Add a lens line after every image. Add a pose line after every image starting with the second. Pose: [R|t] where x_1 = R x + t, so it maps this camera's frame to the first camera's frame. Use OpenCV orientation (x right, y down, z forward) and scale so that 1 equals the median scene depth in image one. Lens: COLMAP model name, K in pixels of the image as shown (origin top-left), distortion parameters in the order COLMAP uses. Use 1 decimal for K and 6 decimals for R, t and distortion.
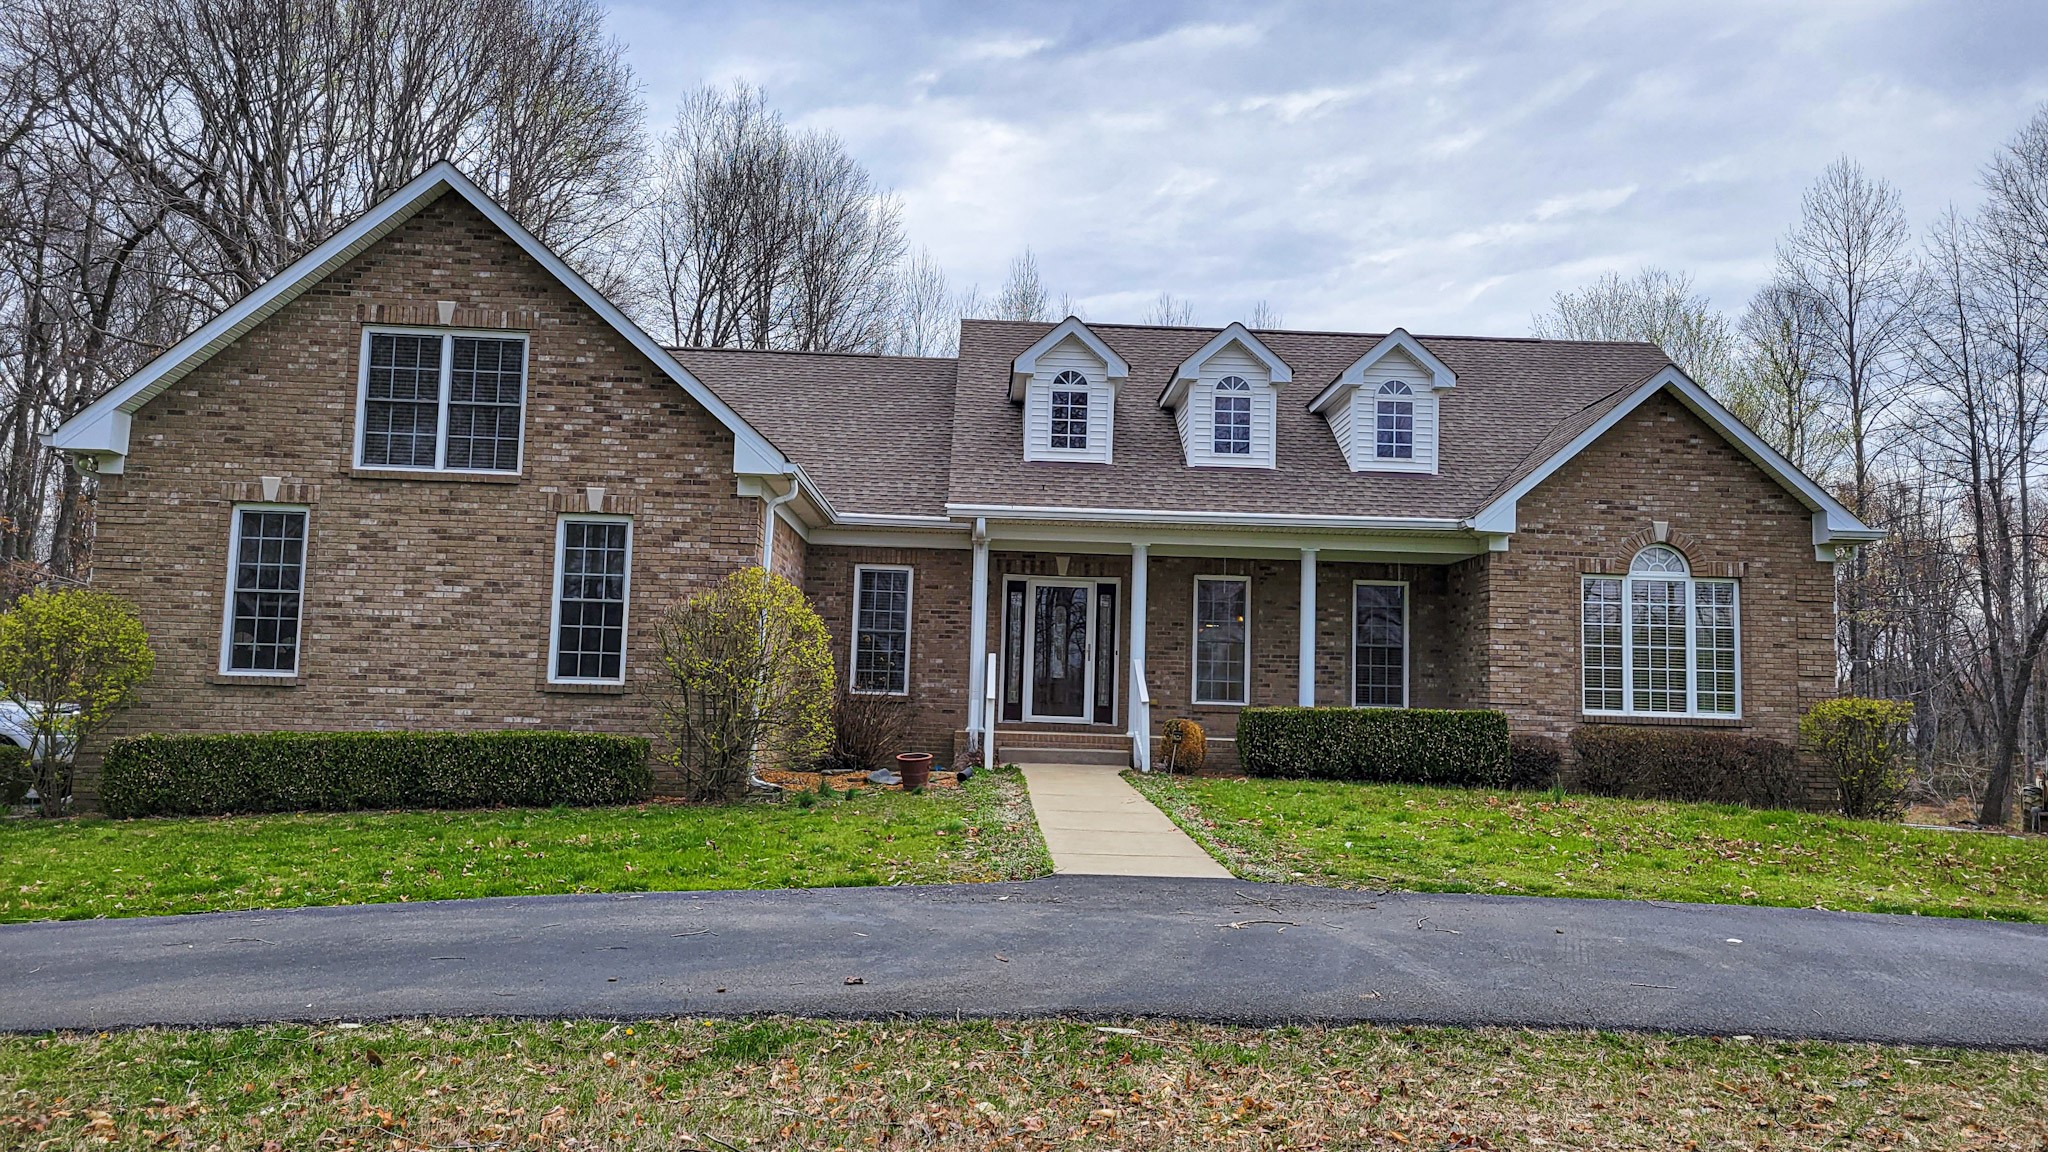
lens RADIAL K [[1522.1, 0, 1039.5], [0, 1522.1, 564.1], [0, 0, 1]] dist [0.049512, -0.004367]
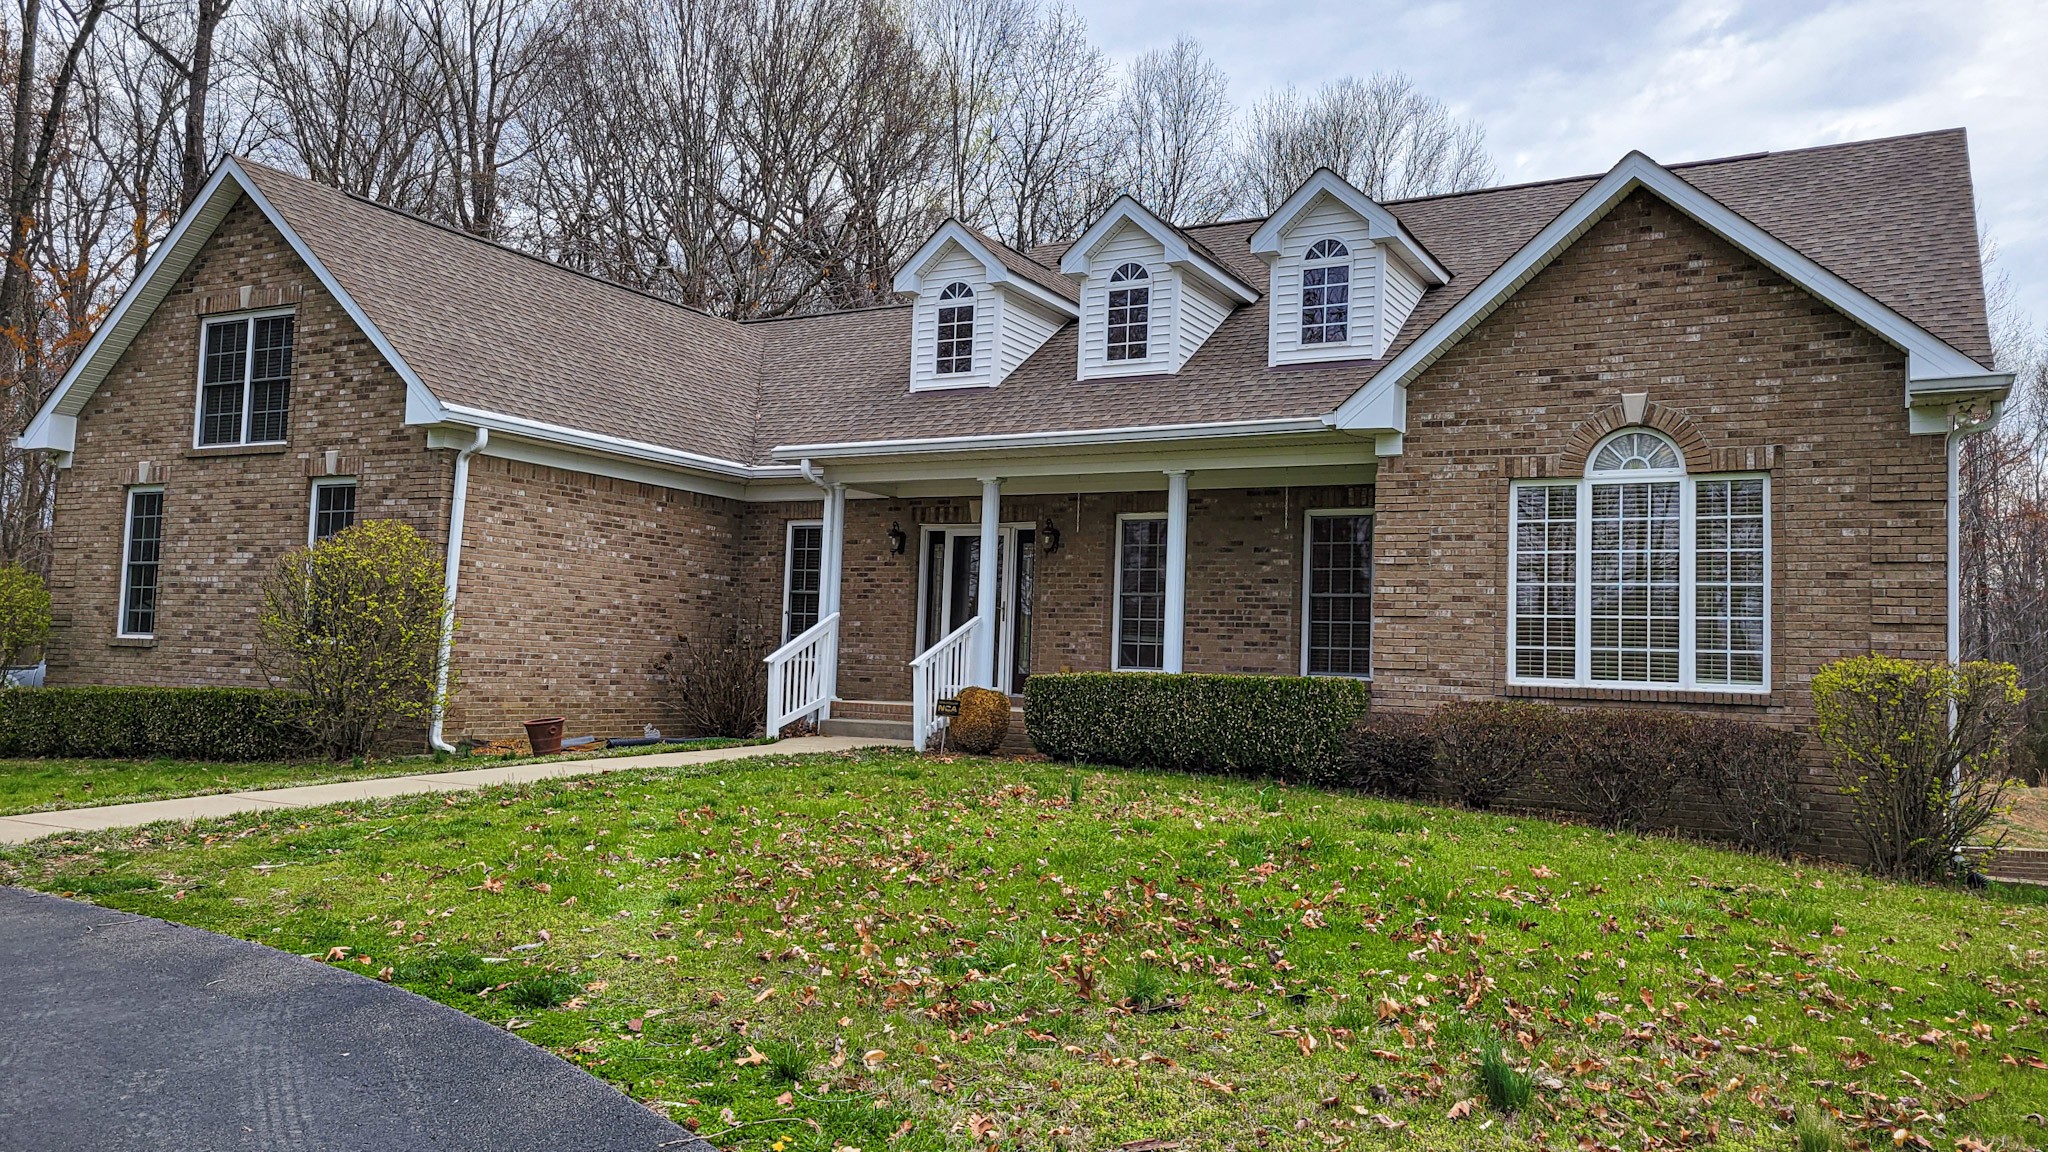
lens RADIAL K [[1522.1, 0, 1039.5], [0, 1522.1, 564.1], [0, 0, 1]] dist [0.049512, -0.004367]
pose [[0.855003, -0.034506, -0.517474, 0.630941], [0.037134, 0.999296, -0.005280, 0.047575], [0.517292, -0.014701, 0.855683, 0.364679]]
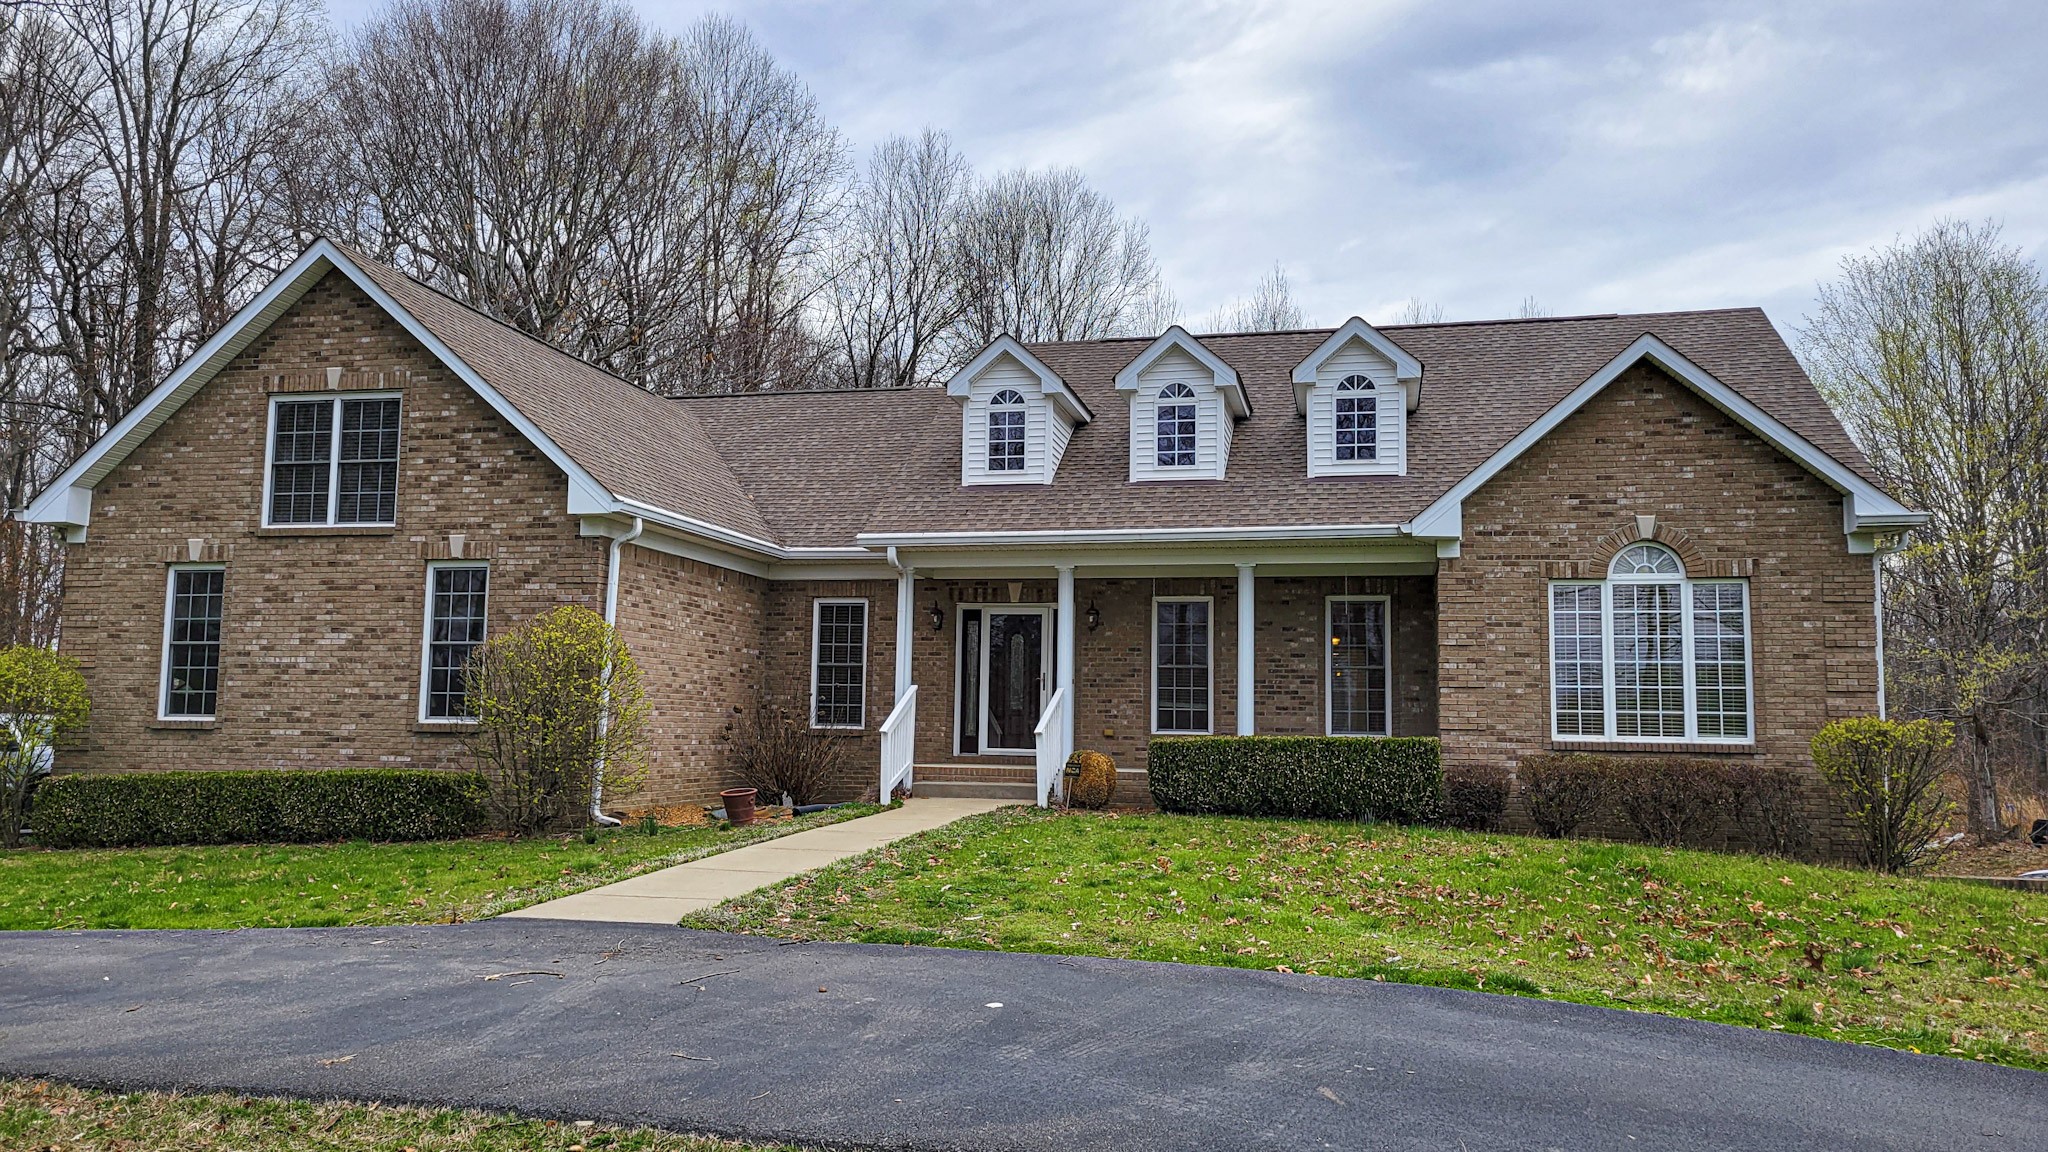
lens RADIAL K [[1519.2, 0, 1019.0], [0, 1519.2, 579.8], [0, 0, 1]] dist [0.050462, -0.005043]
pose [[0.963858, -0.039235, -0.263511, 0.349811], [0.036347, 0.999214, -0.015829, 0.011035], [0.263925, 0.005679, 0.964527, 0.093734]]
